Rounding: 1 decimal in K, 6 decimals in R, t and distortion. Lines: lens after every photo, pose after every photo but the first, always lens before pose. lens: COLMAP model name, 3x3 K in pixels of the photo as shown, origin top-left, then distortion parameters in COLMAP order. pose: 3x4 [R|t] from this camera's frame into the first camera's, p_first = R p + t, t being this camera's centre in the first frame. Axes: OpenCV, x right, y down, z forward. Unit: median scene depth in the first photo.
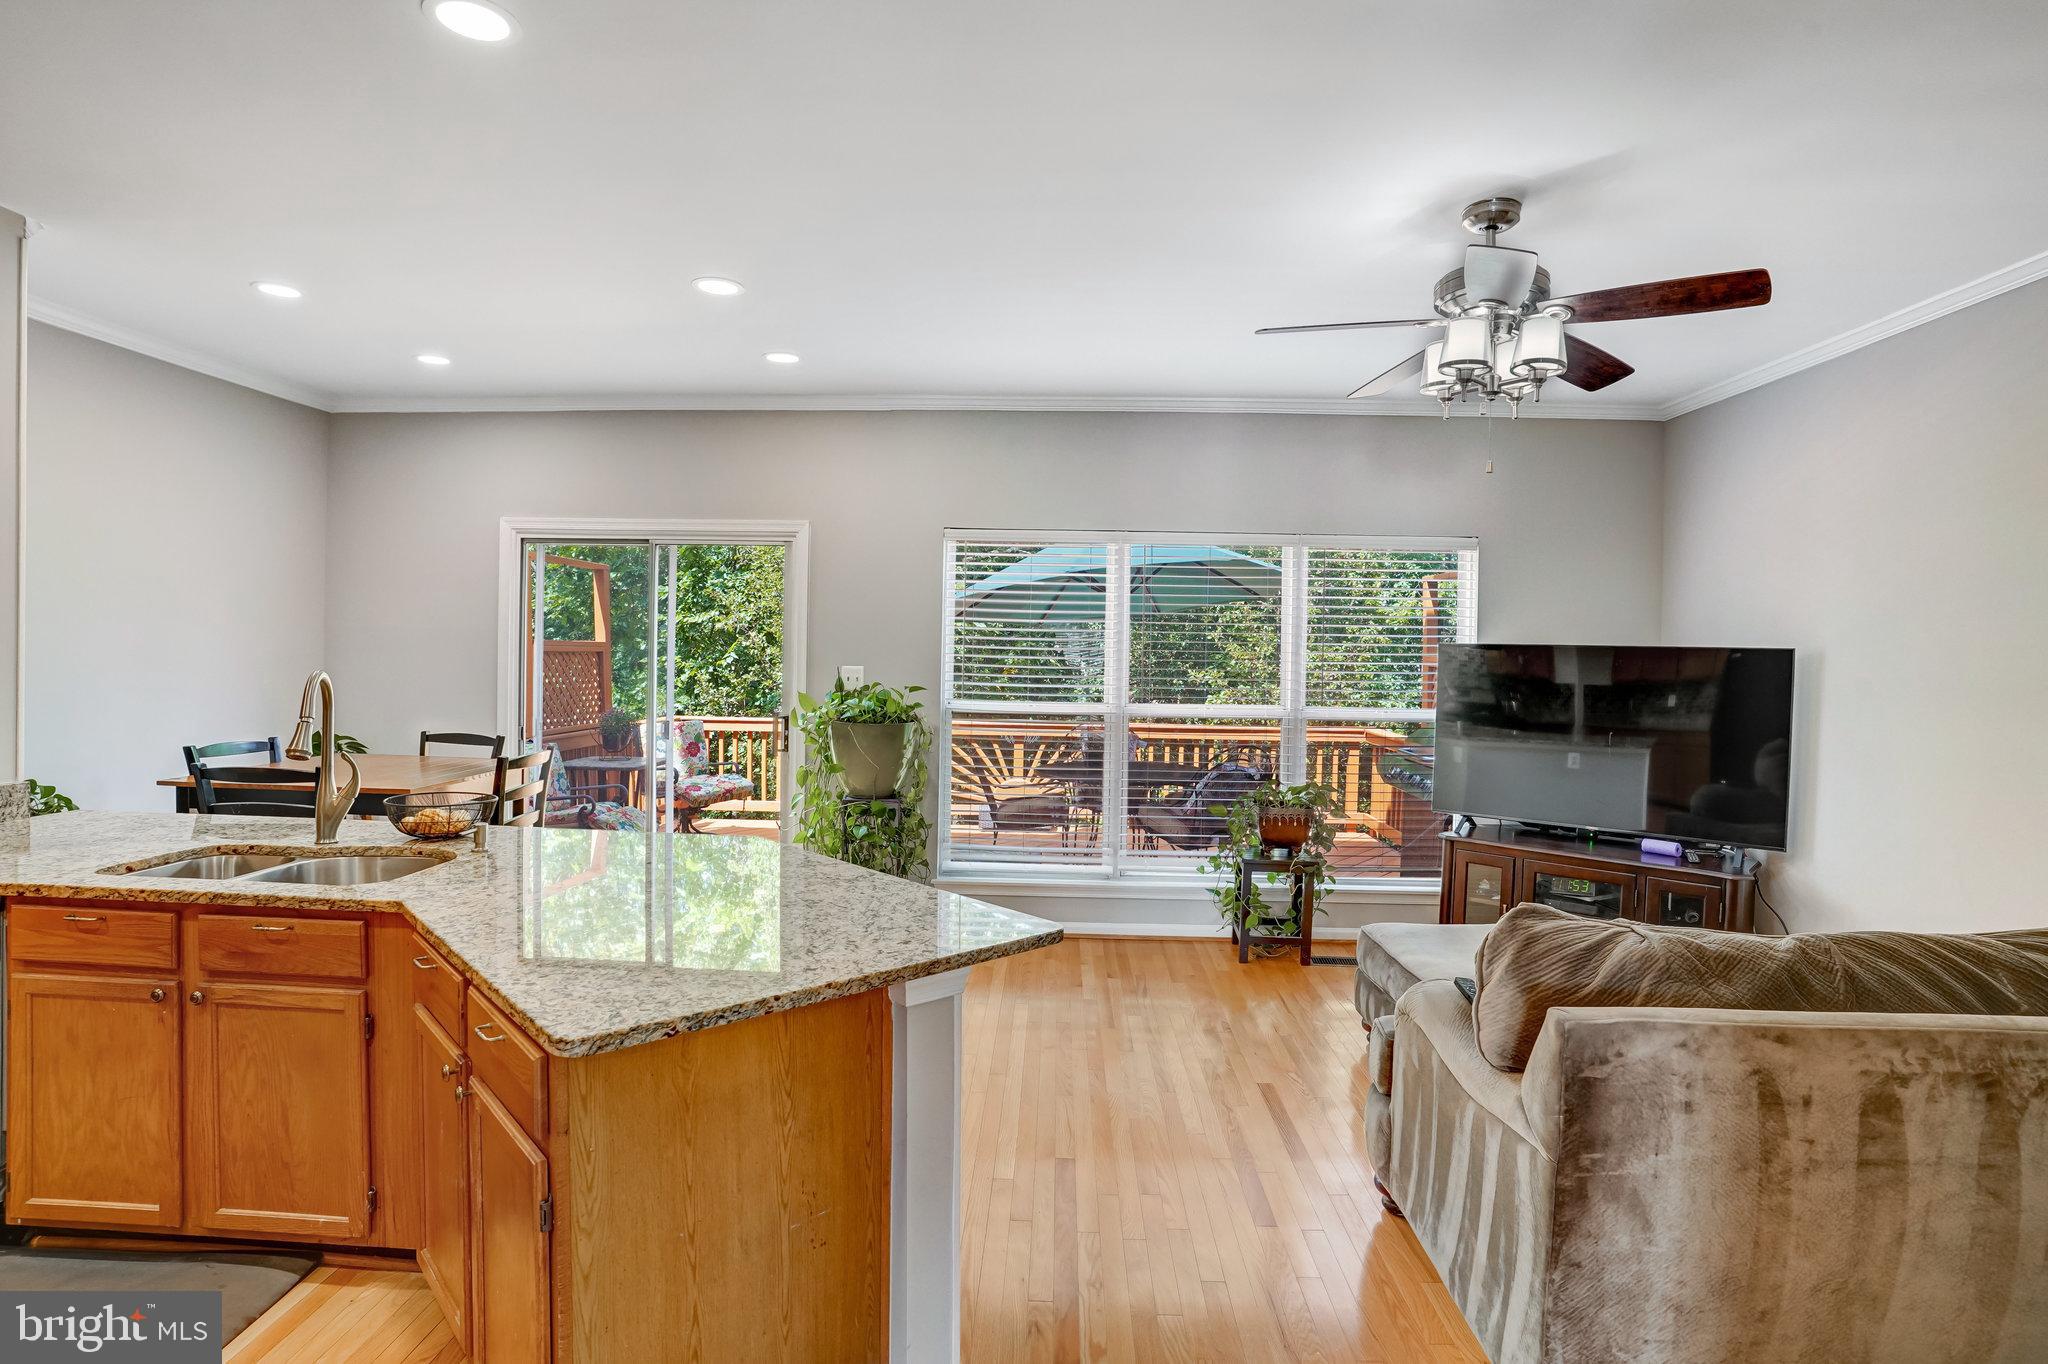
lens RADIAL K [[1041.4, 0, 1017.1], [0, 1041.4, 667.6], [0, 0, 1]] dist [-0.069786, 0.031400]
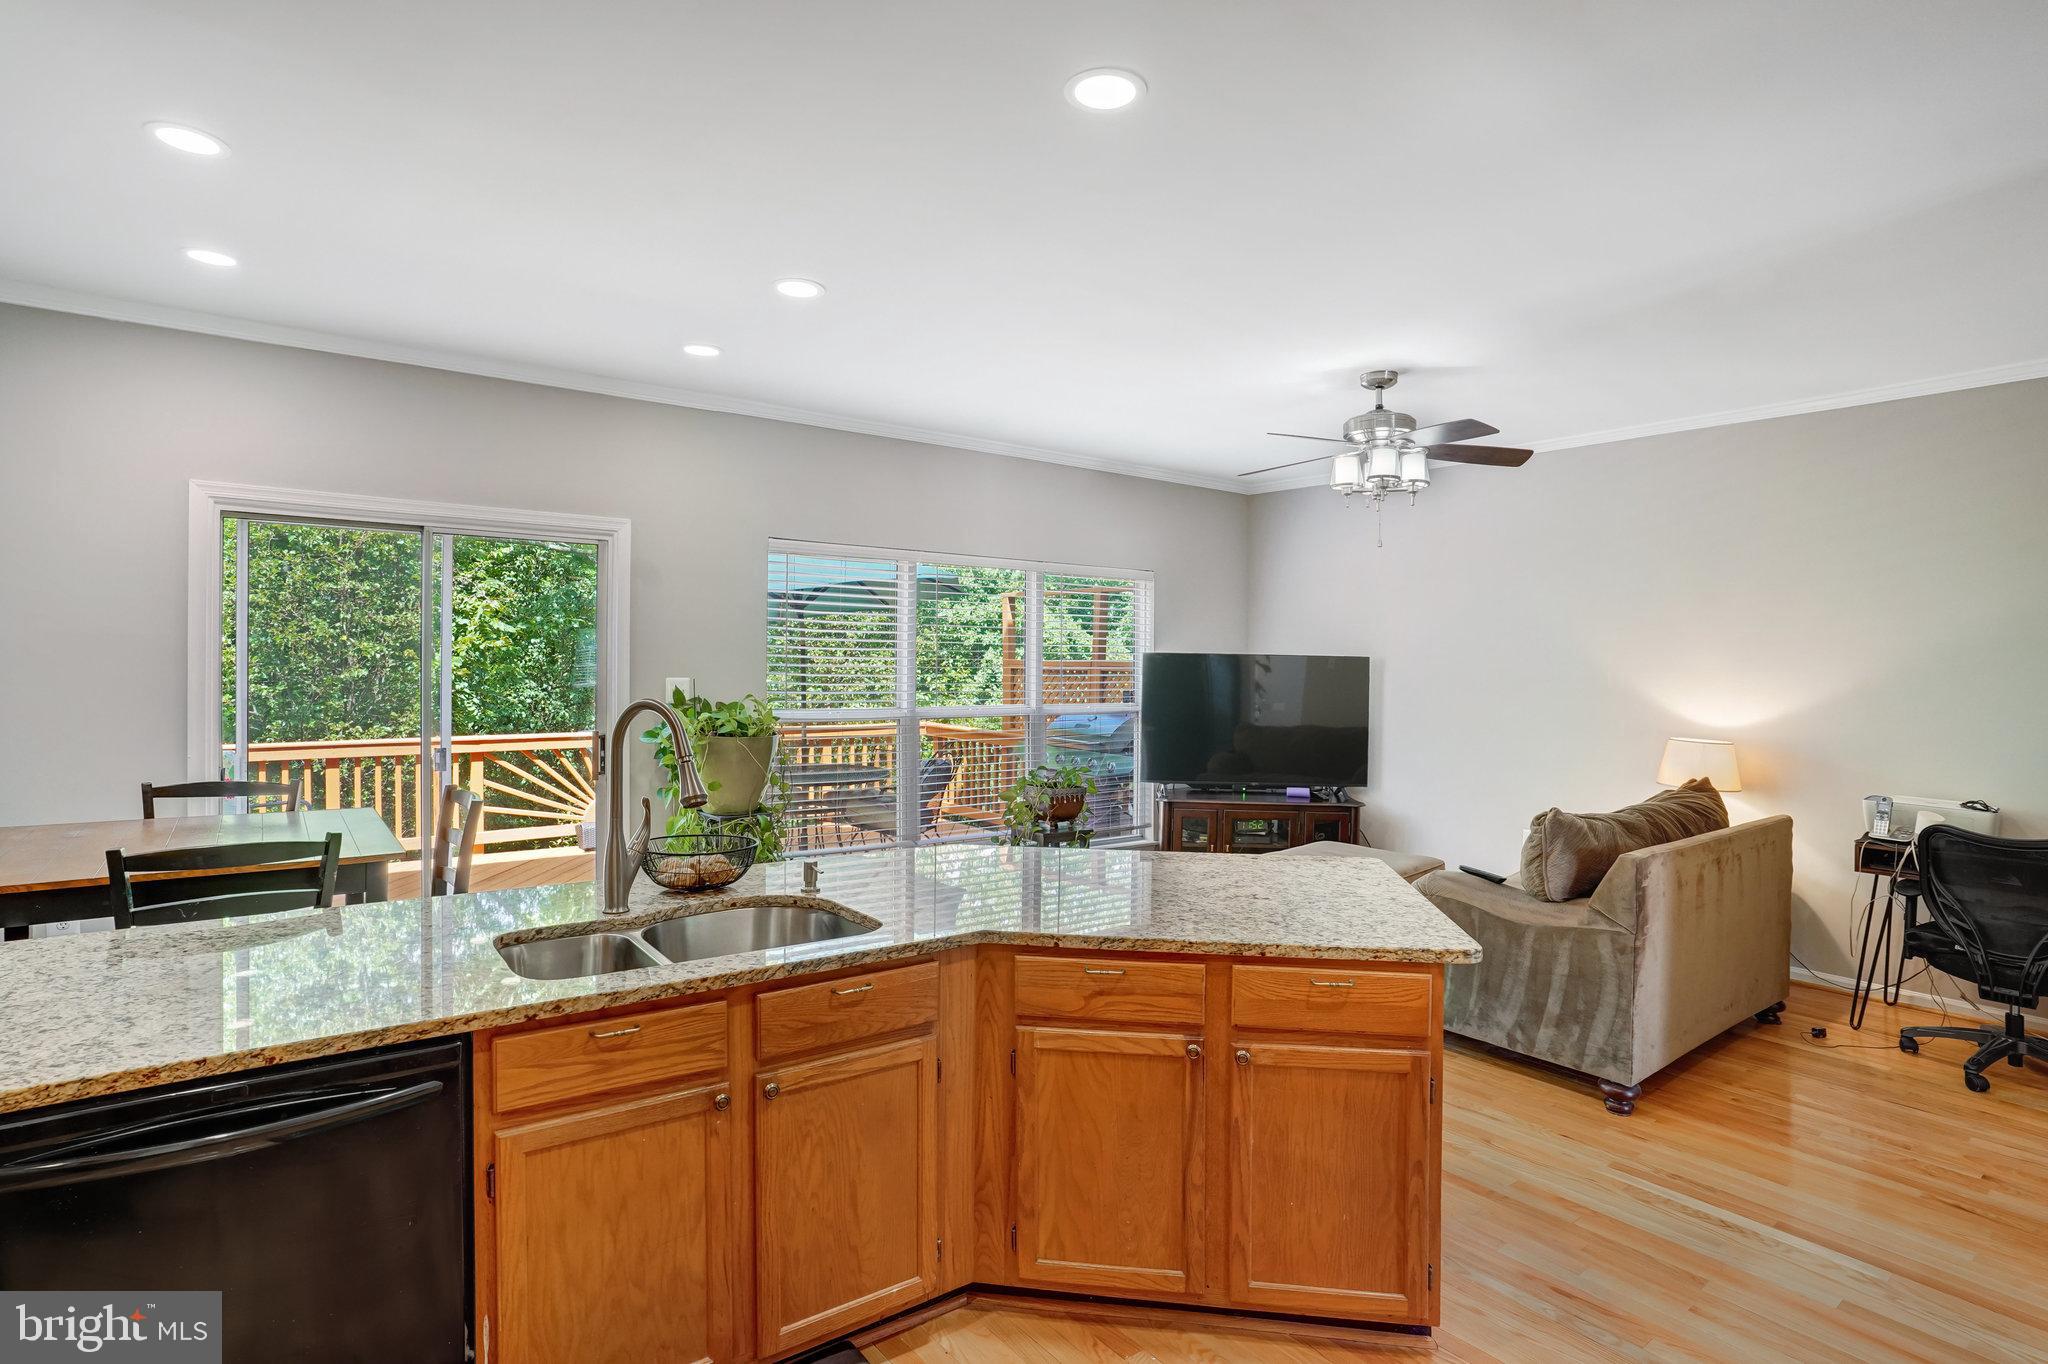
lens RADIAL K [[1041.4, 0, 1017.1], [0, 1041.4, 667.6], [0, 0, 1]] dist [-0.069786, 0.031400]
pose [[0.768251, -0.011083, 0.640052, -0.584467], [0.010220, 0.999935, 0.005049, -0.014245], [-0.640067, 0.002663, 0.768315, 0.098853]]
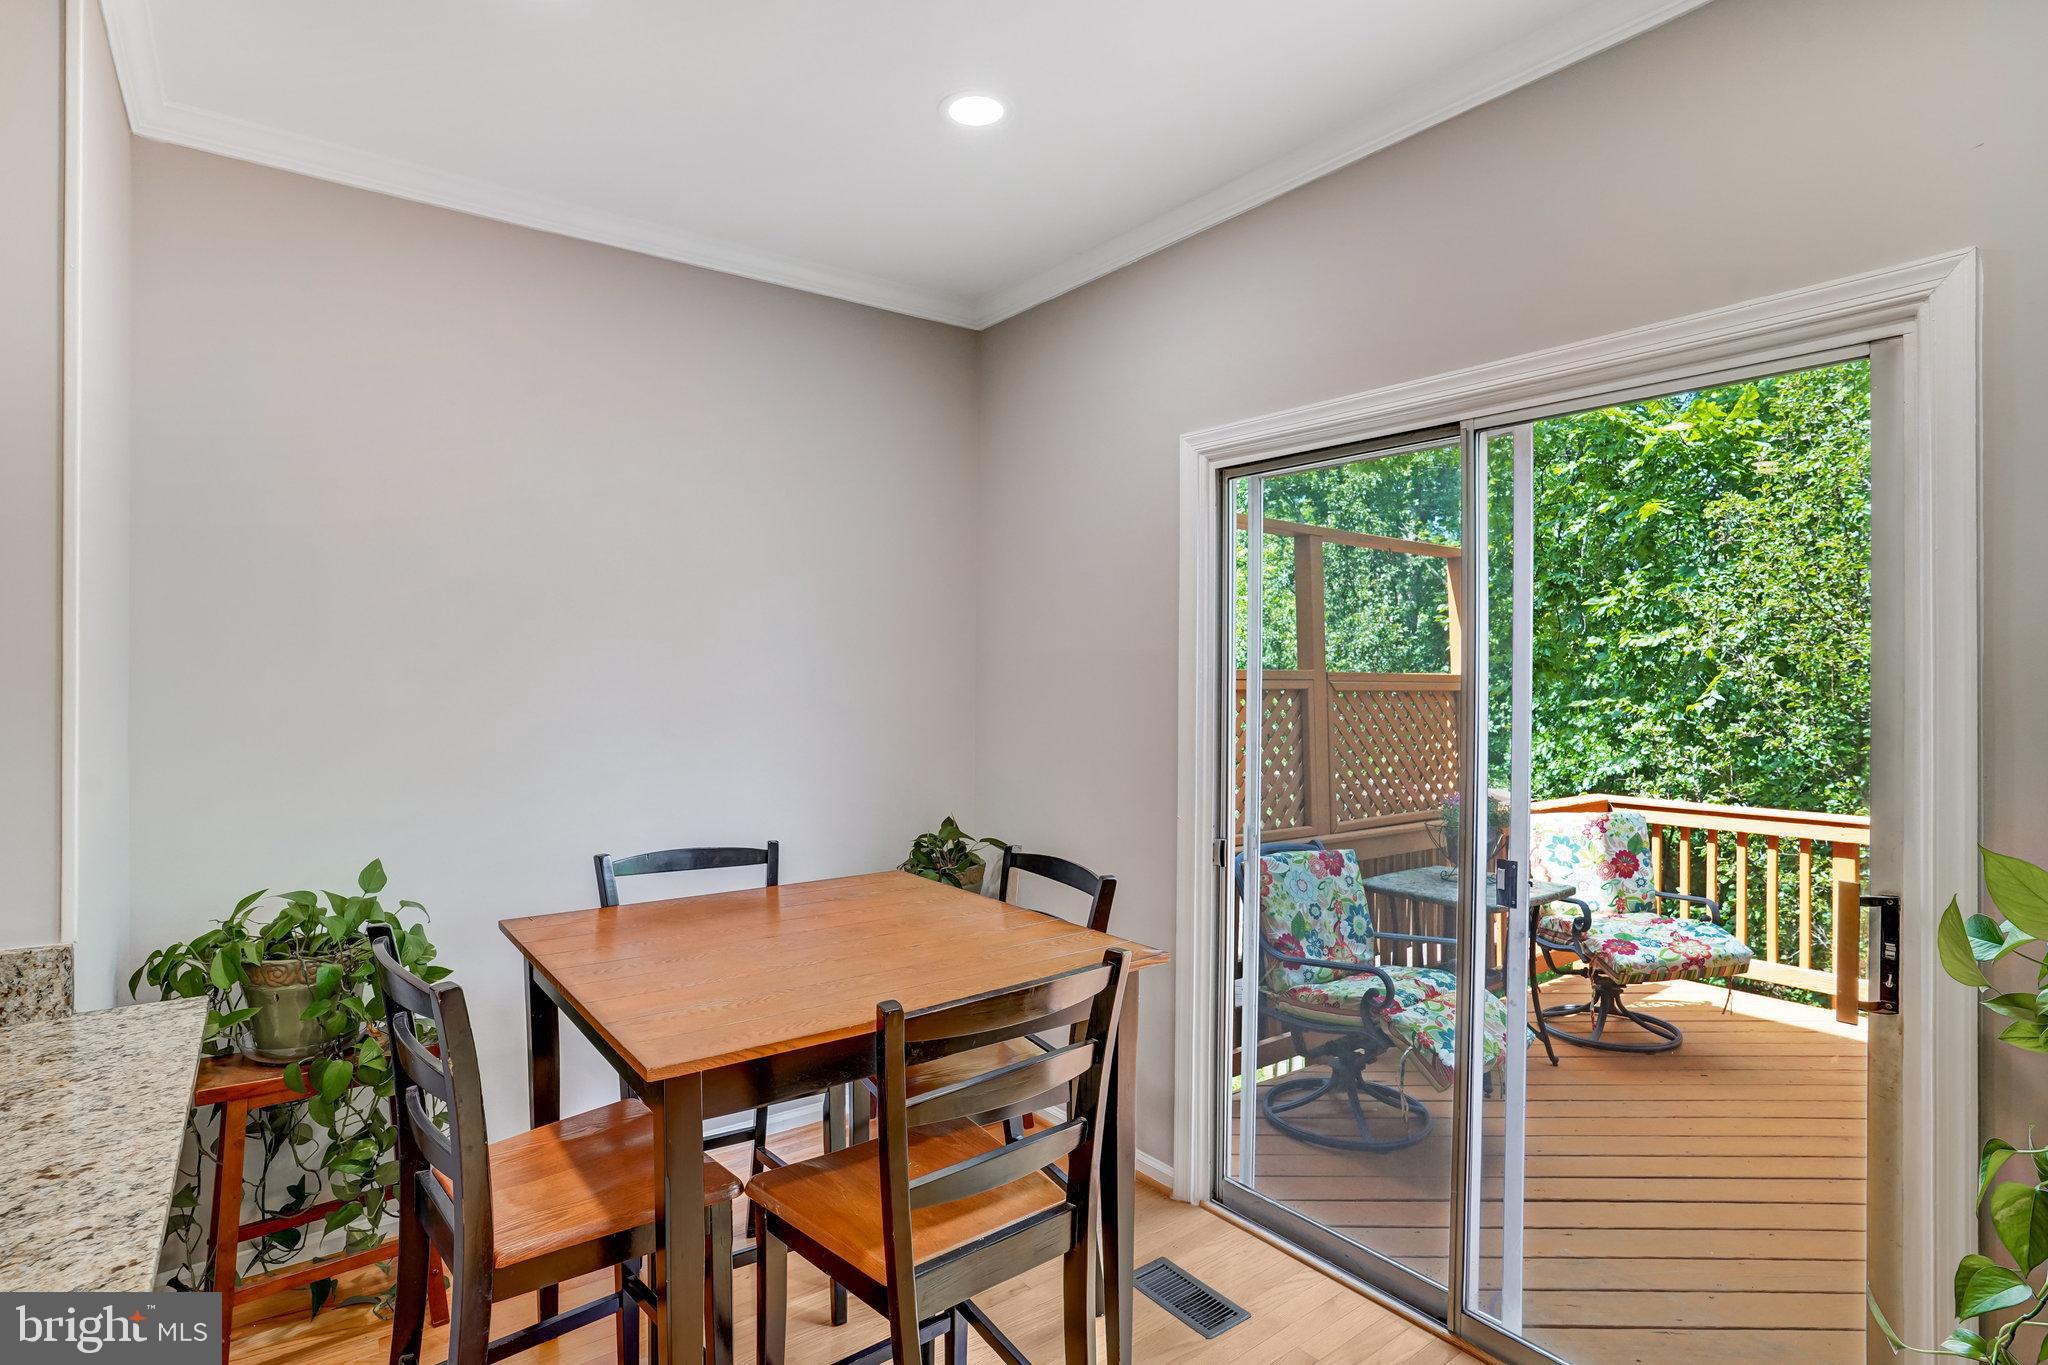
lens RADIAL K [[1009.6, 0, 1024.0], [0, 1009.6, 682.5], [0, 0, 1]] dist [-0.051461, -0.000172]
pose [[0.635325, -0.011778, -0.772155, -0.182702], [-0.005063, 0.999799, -0.019416, -0.012299], [0.772229, 0.016245, 0.635137, 0.700059]]
